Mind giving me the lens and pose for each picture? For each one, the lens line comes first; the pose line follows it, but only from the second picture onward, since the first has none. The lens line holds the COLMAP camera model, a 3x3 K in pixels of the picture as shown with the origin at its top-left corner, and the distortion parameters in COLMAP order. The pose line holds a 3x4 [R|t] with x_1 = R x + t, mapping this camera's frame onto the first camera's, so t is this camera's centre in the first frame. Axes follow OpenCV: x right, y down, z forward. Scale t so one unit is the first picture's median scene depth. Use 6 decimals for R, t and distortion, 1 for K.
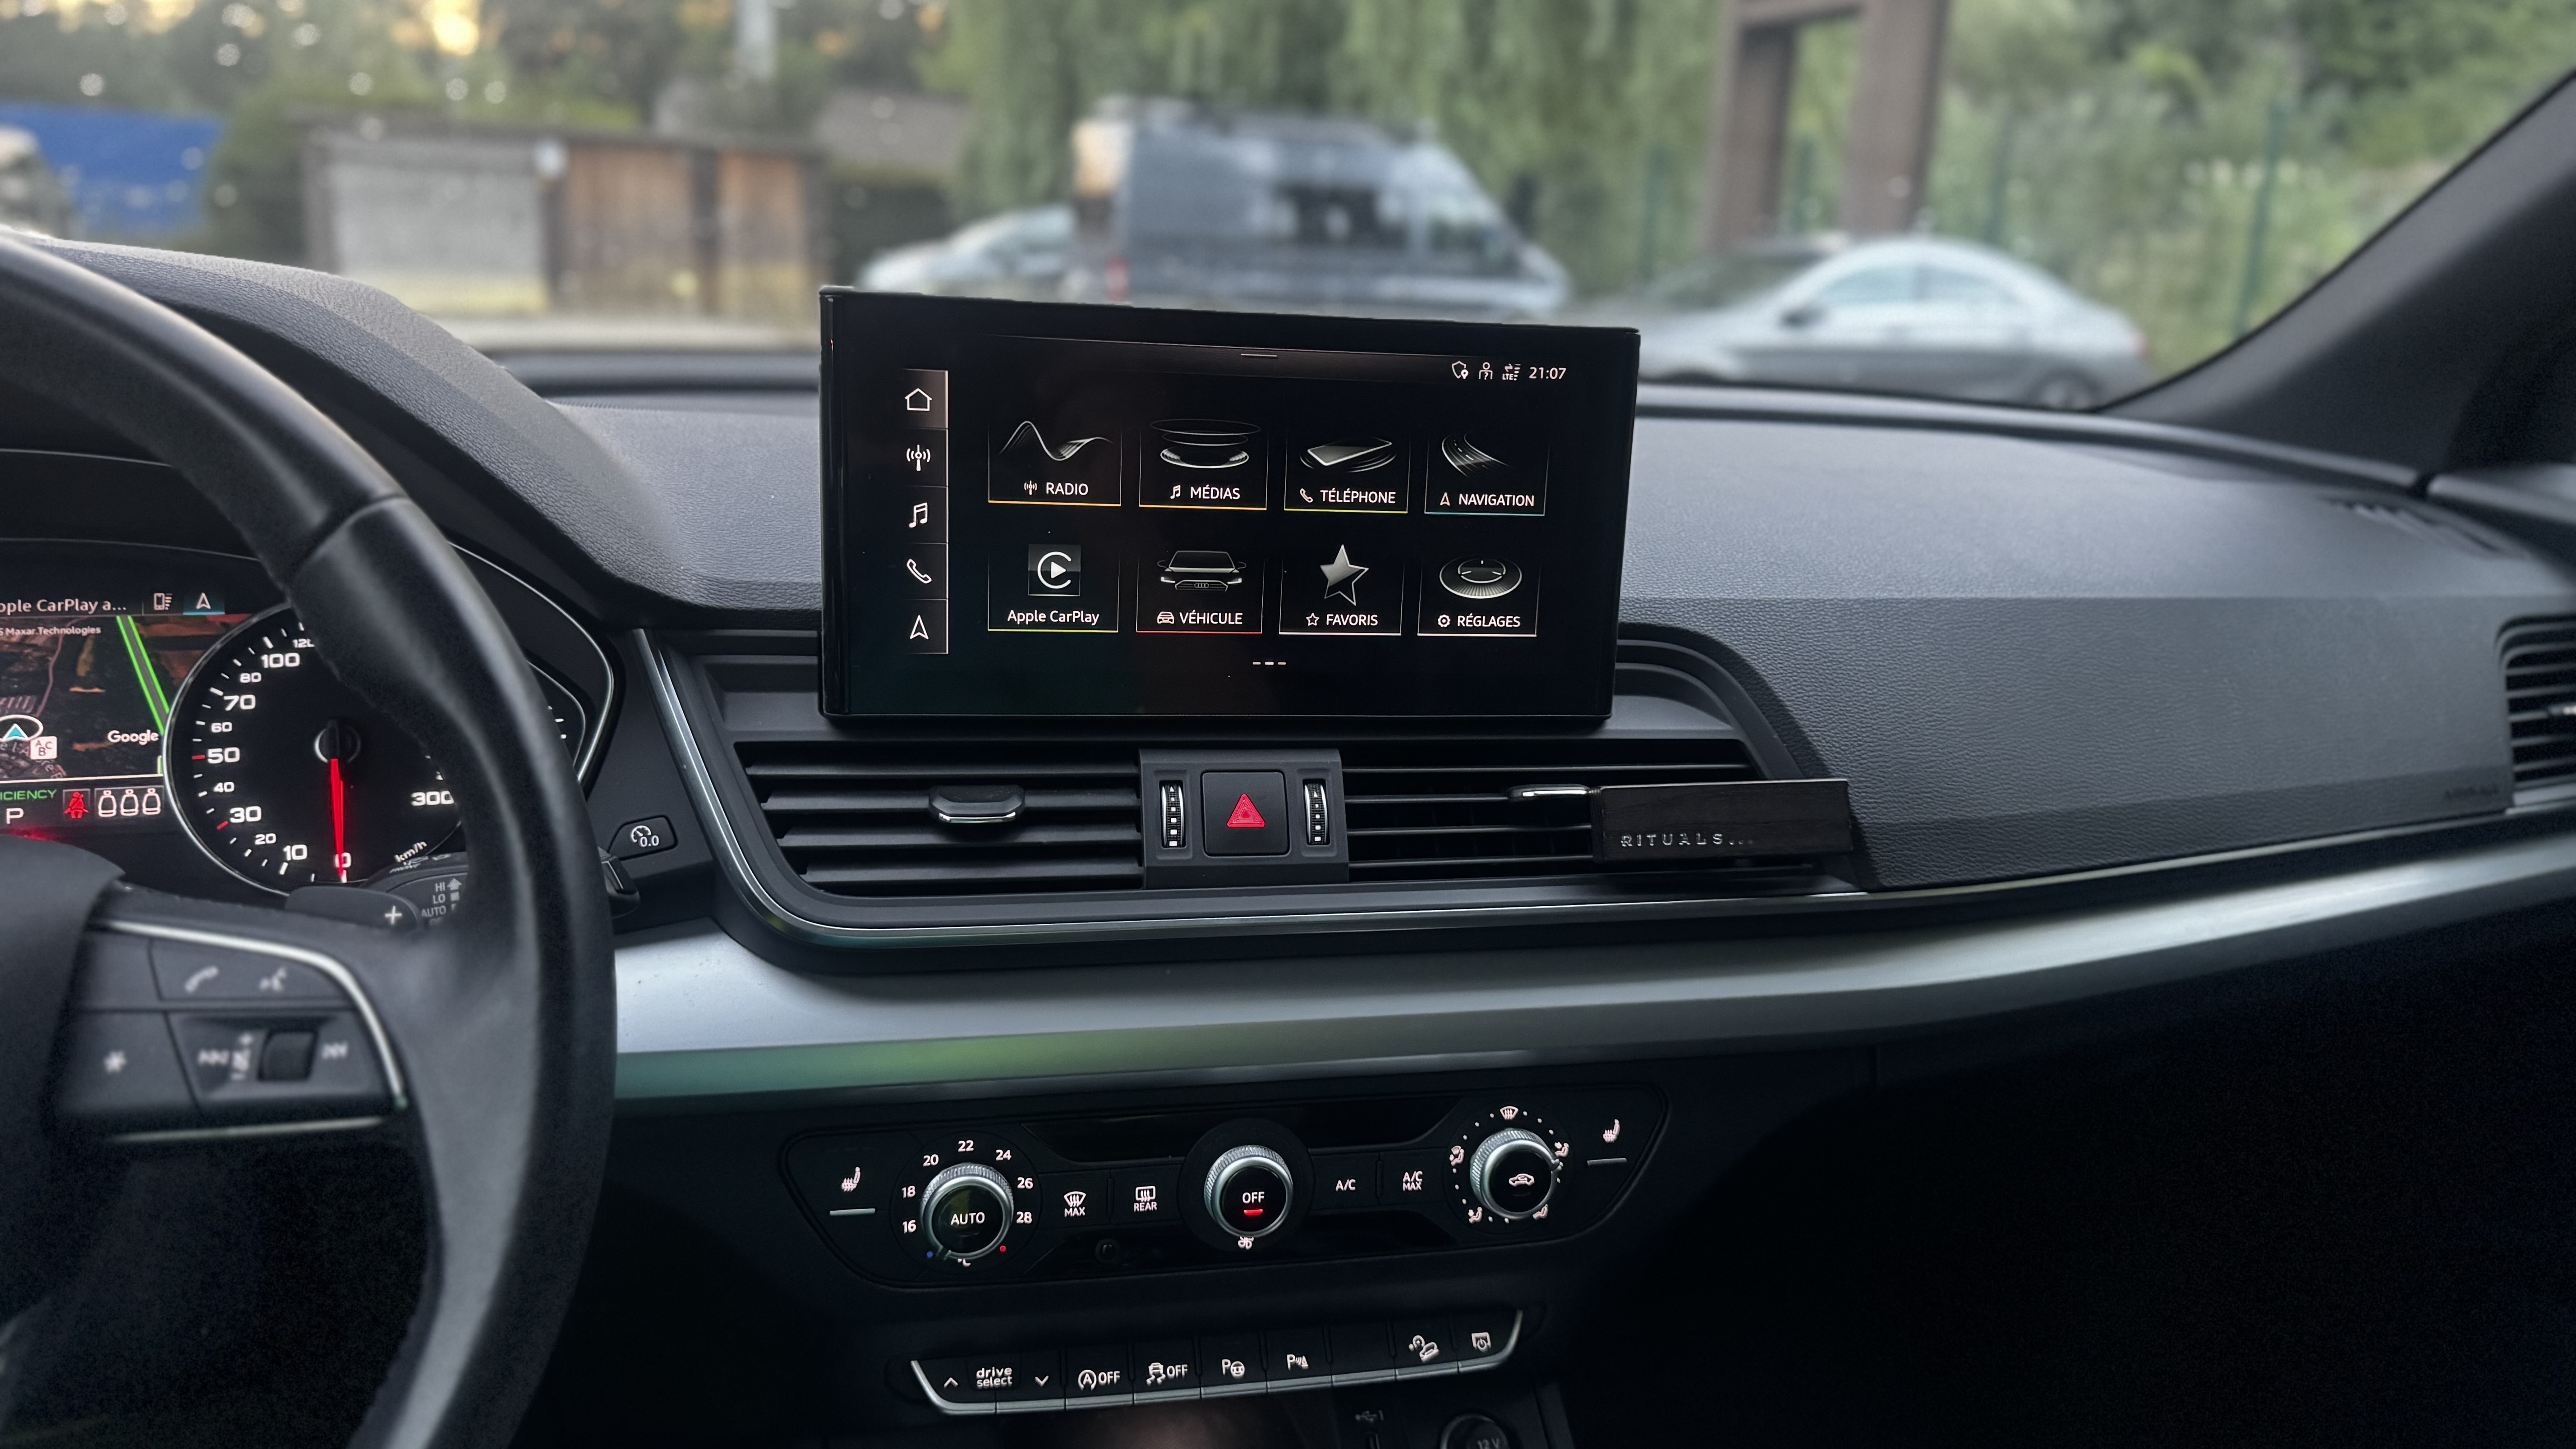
lens RADIAL K [[1891.2, 0, 1270.8], [0, 1891.2, 717.2], [0, 0, 1]] dist [0.007420, -0.024901]
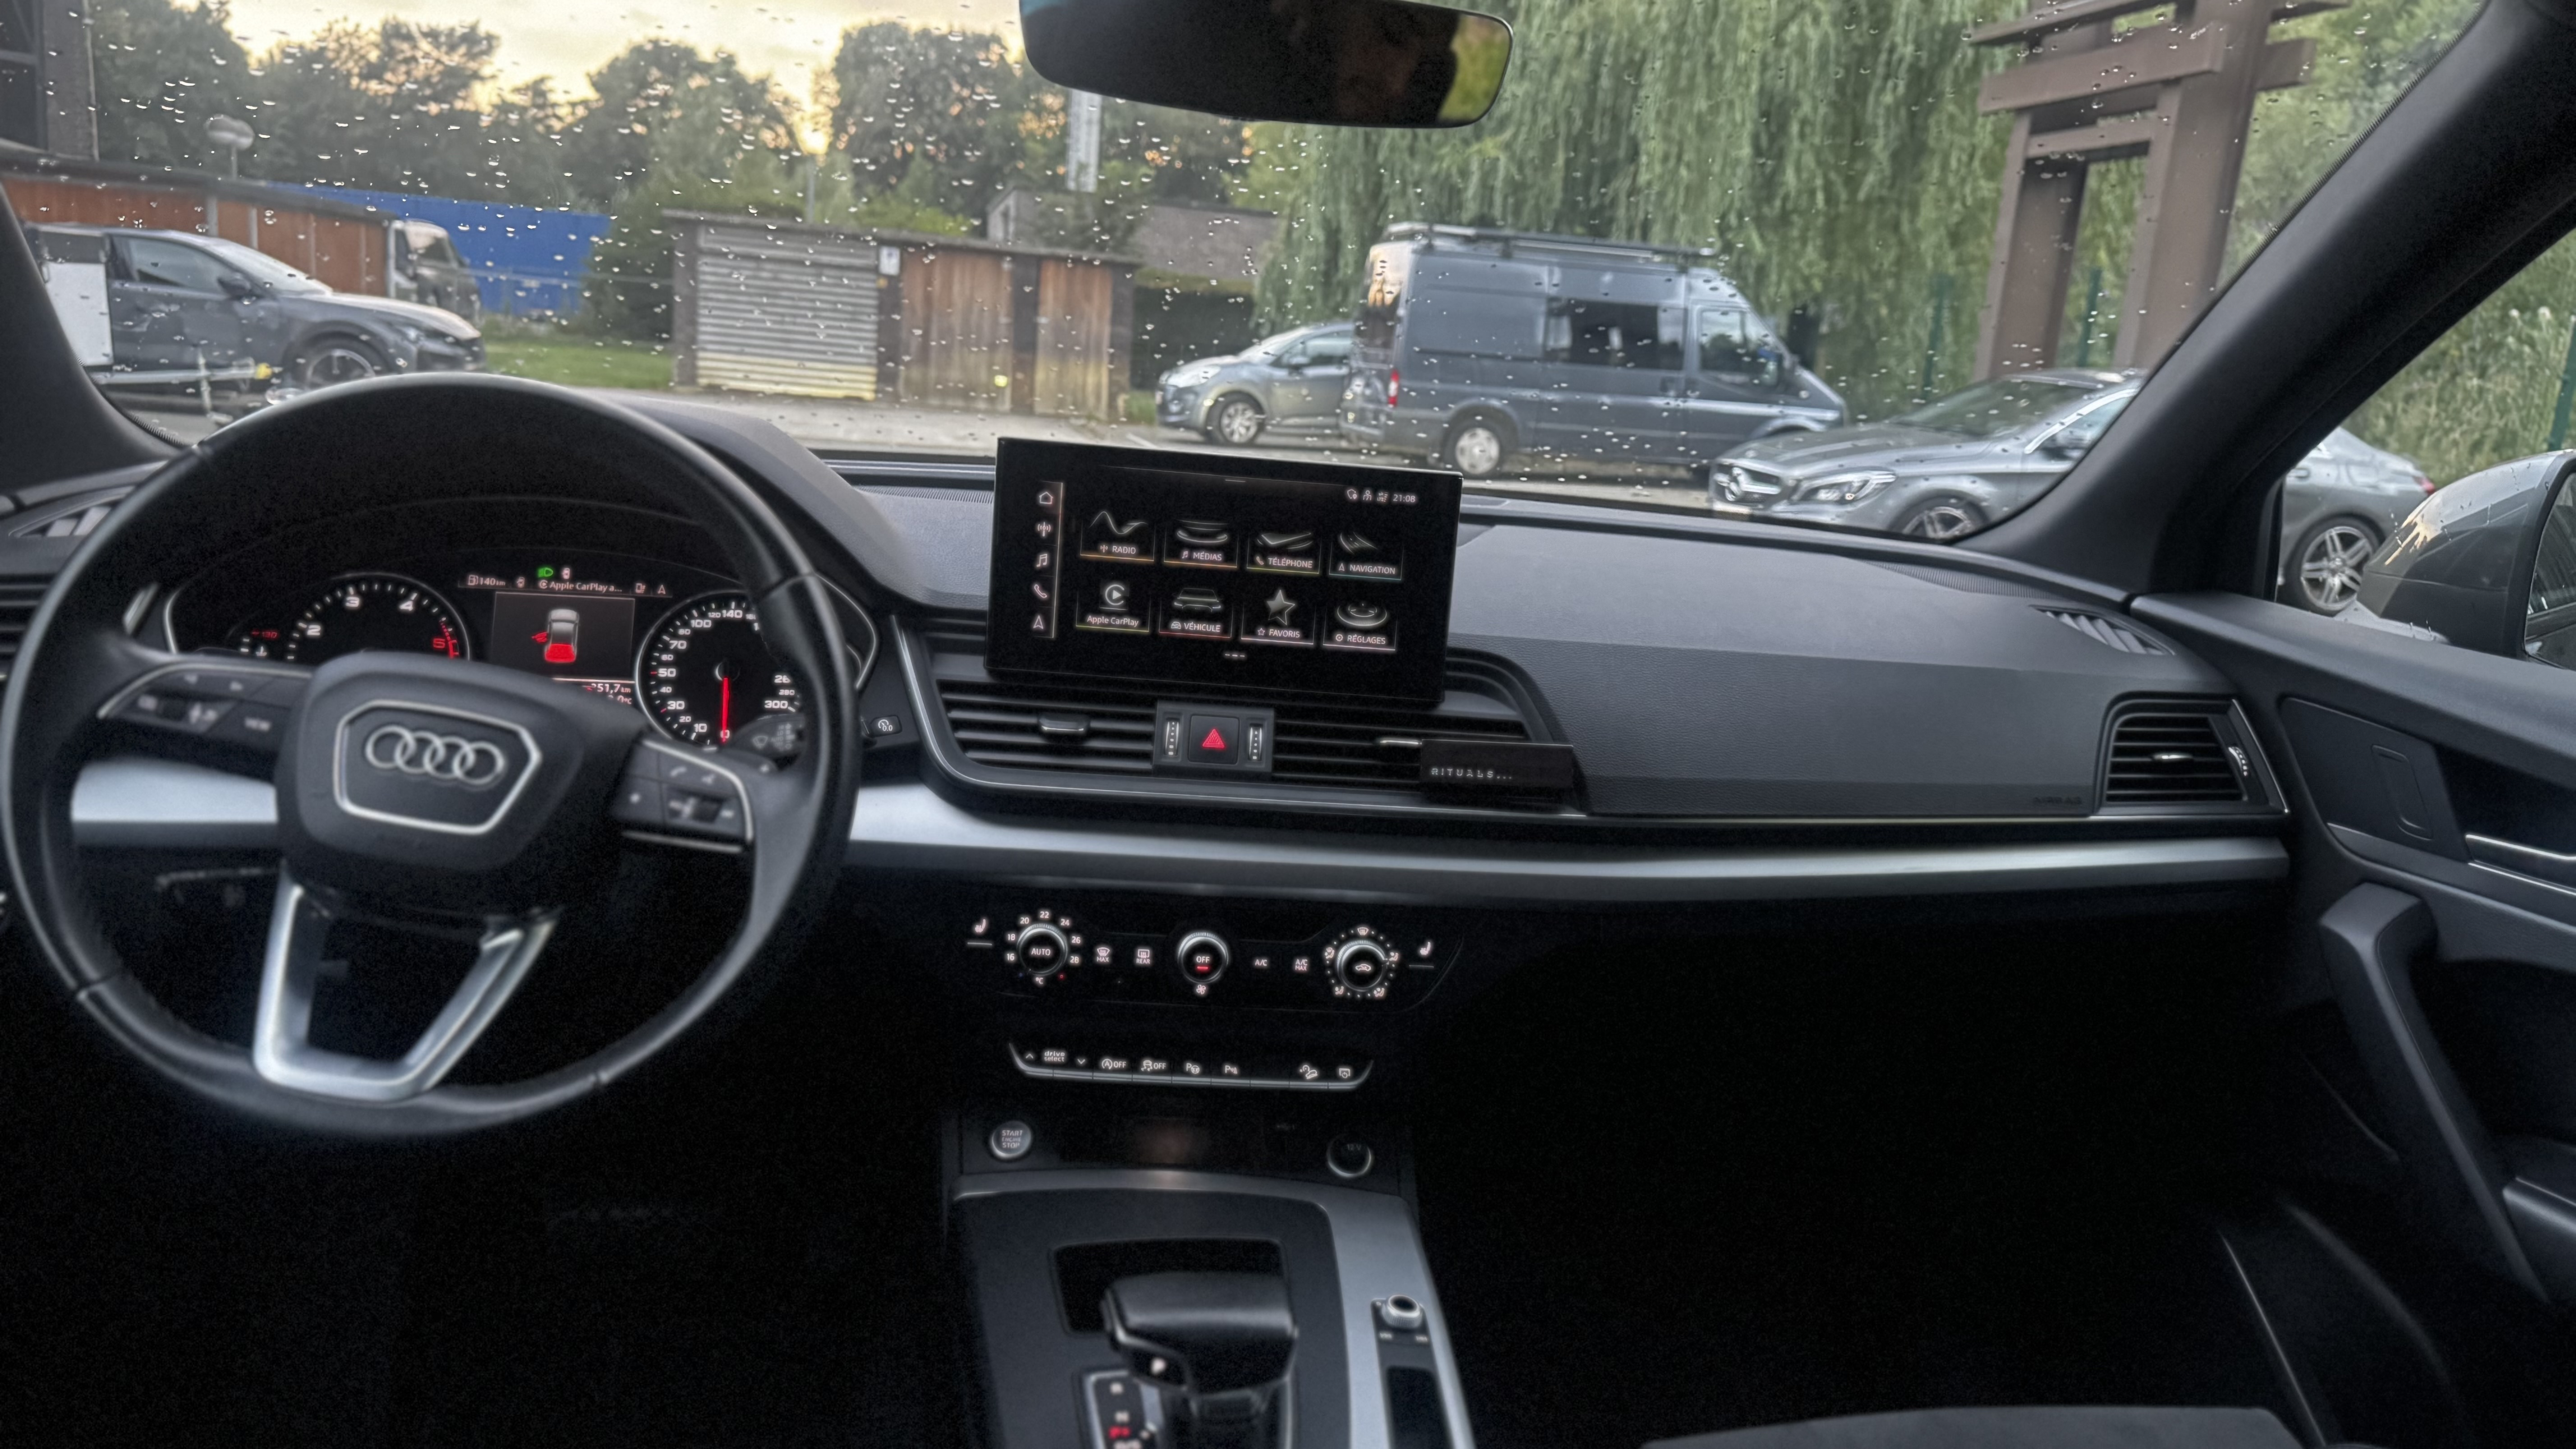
lens RADIAL K [[1875.4, 0, 1268.5], [0, 1875.4, 733.2], [0, 0, 1]] dist [0.024418, -0.031980]
pose [[0.987160, 0.062400, -0.147044, 0.284345], [-0.068864, 0.996853, -0.039279, 0.107337], [0.144130, 0.048900, 0.988350, -0.693737]]
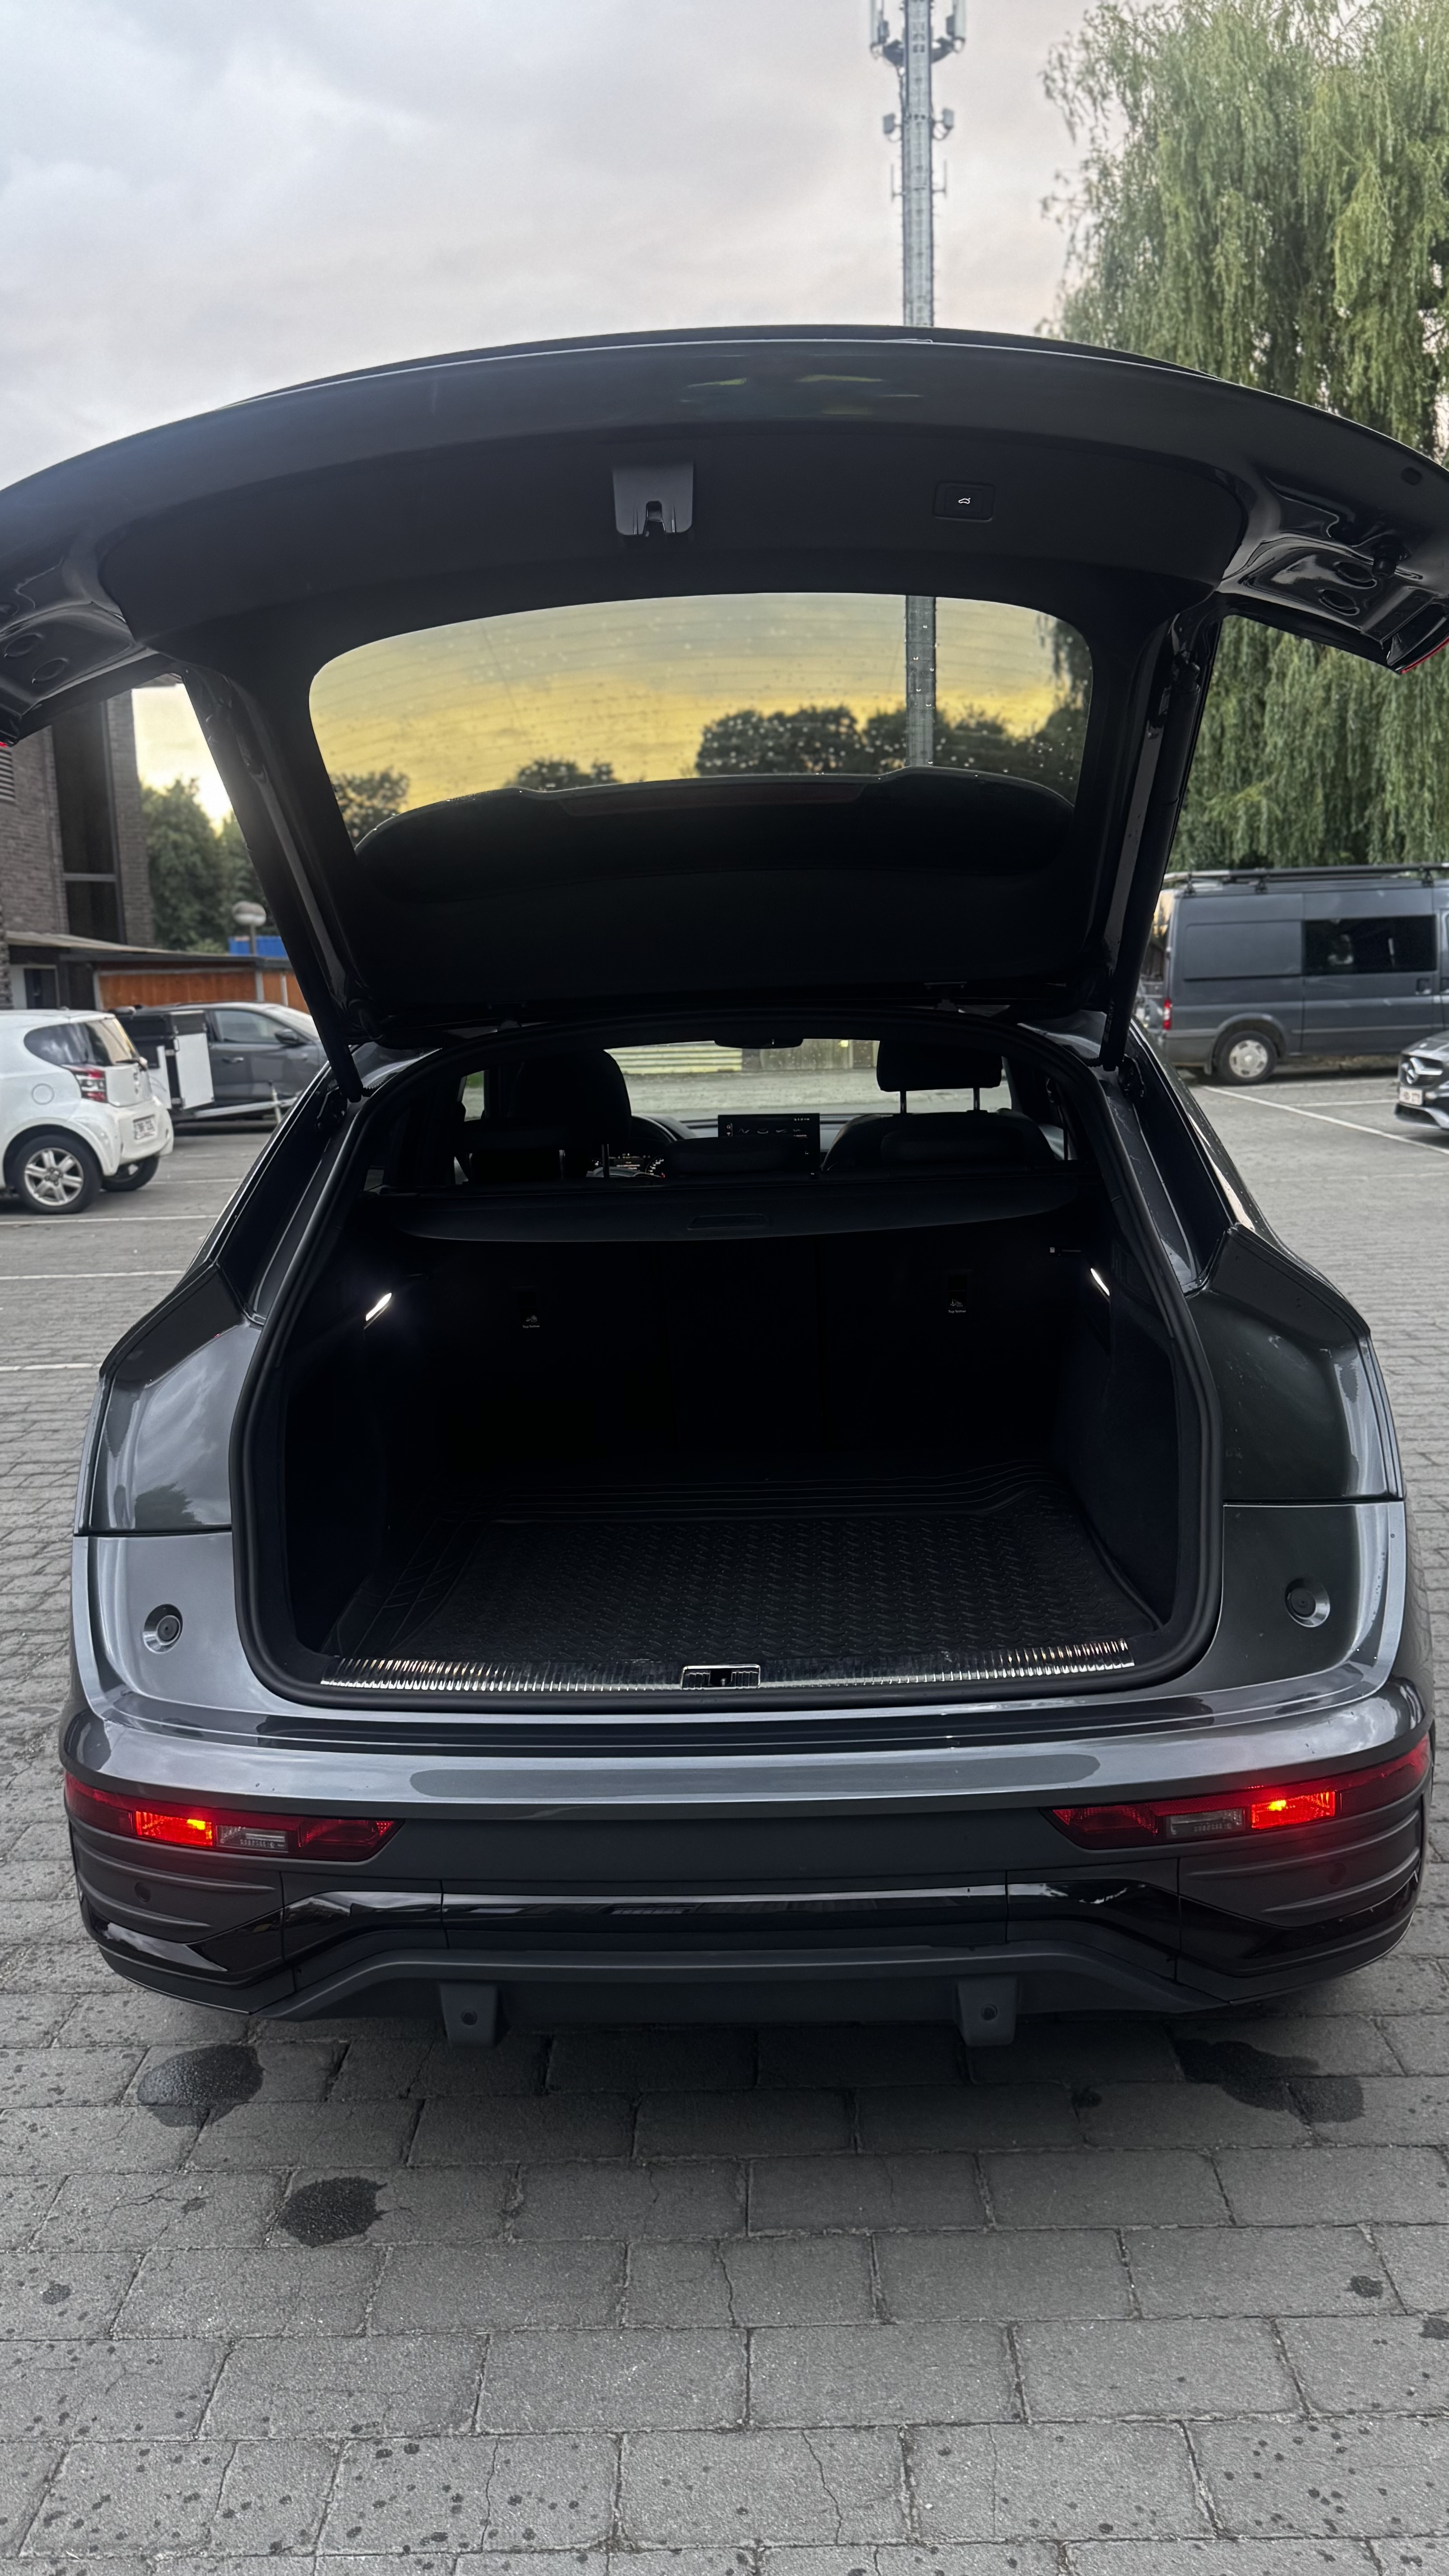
lens RADIAL K [[1875.4, 0, 736.5], [0, 1875.4, 1294.9], [0, 0, 1]] dist [0.024418, -0.031980]
pose [[0.929842, -0.016053, -0.367609, 1.946387], [-0.010302, 0.997520, -0.069619, 0.769753], [0.367815, 0.068521, 0.927371, -4.460921]]
